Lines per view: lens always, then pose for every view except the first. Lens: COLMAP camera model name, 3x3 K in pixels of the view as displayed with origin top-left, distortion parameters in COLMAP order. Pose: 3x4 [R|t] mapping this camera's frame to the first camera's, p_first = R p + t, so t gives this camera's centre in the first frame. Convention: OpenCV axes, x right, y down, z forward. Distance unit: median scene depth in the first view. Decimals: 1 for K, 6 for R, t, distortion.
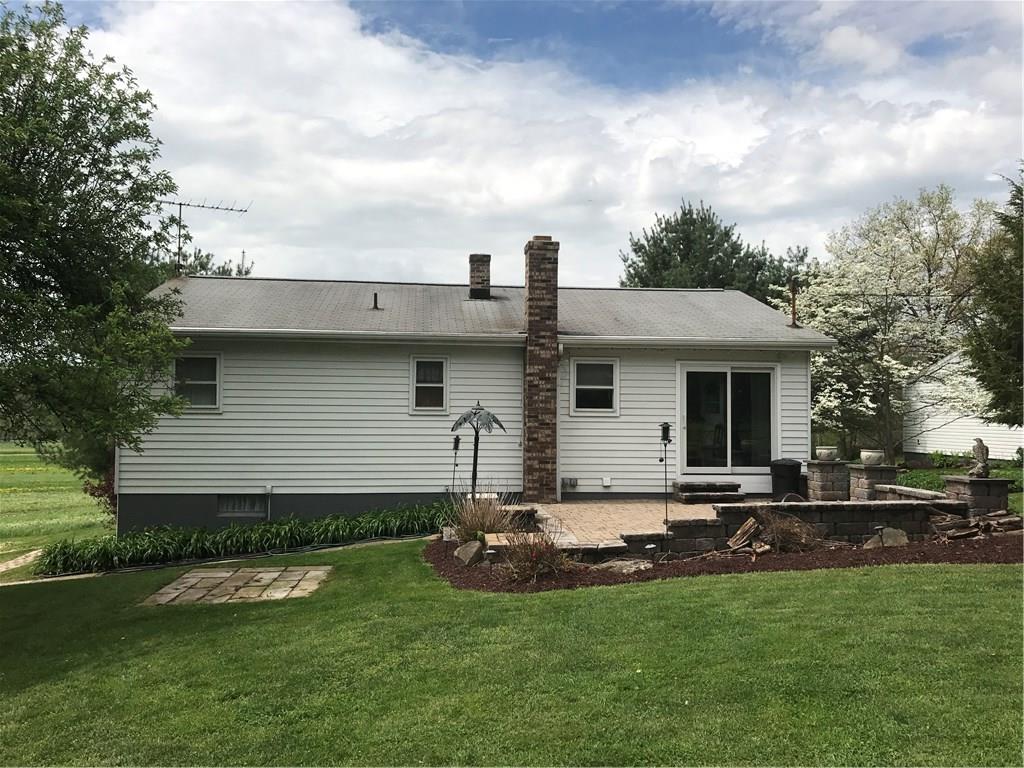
lens RADIAL K [[857.8, 0, 509.4], [0, 857.8, 381.5], [0, 0, 1]] dist [-0.017138, -0.005069]
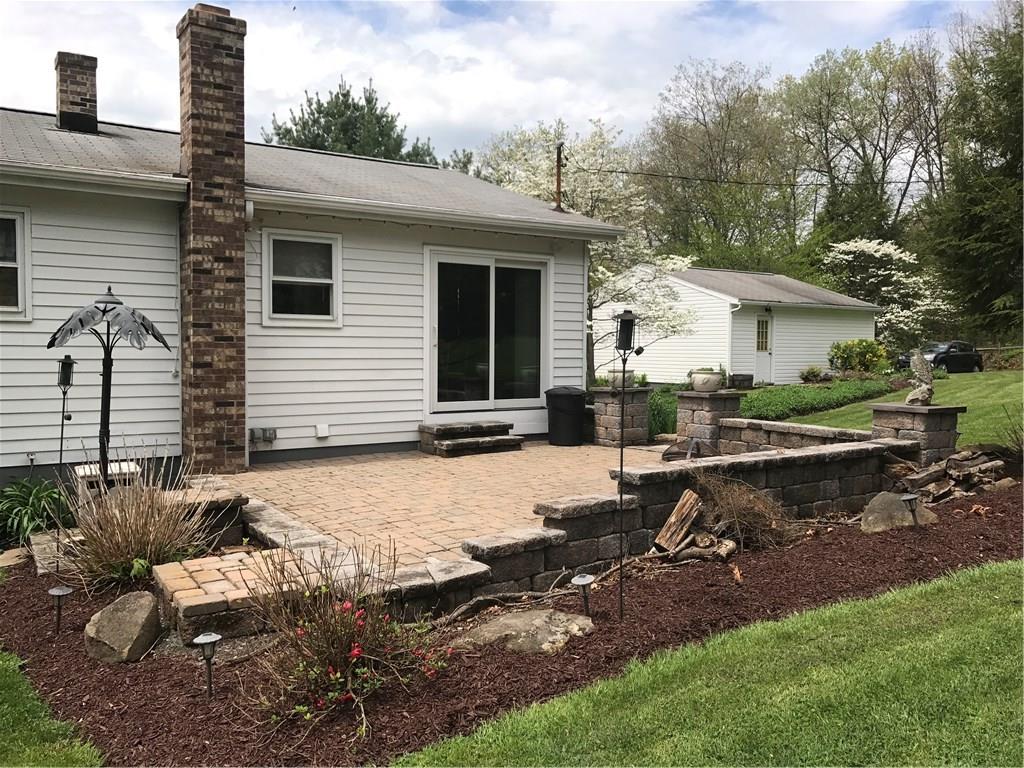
lens RADIAL K [[857.8, 0, 559.6], [0, 857.8, 389.2], [0, 0, 1]] dist [-0.017138, -0.005069]
pose [[0.872250, -0.029010, 0.488200, -0.044110], [-0.014756, 0.996224, 0.085563, 0.030424], [-0.488838, -0.081836, 0.868528, 0.377281]]
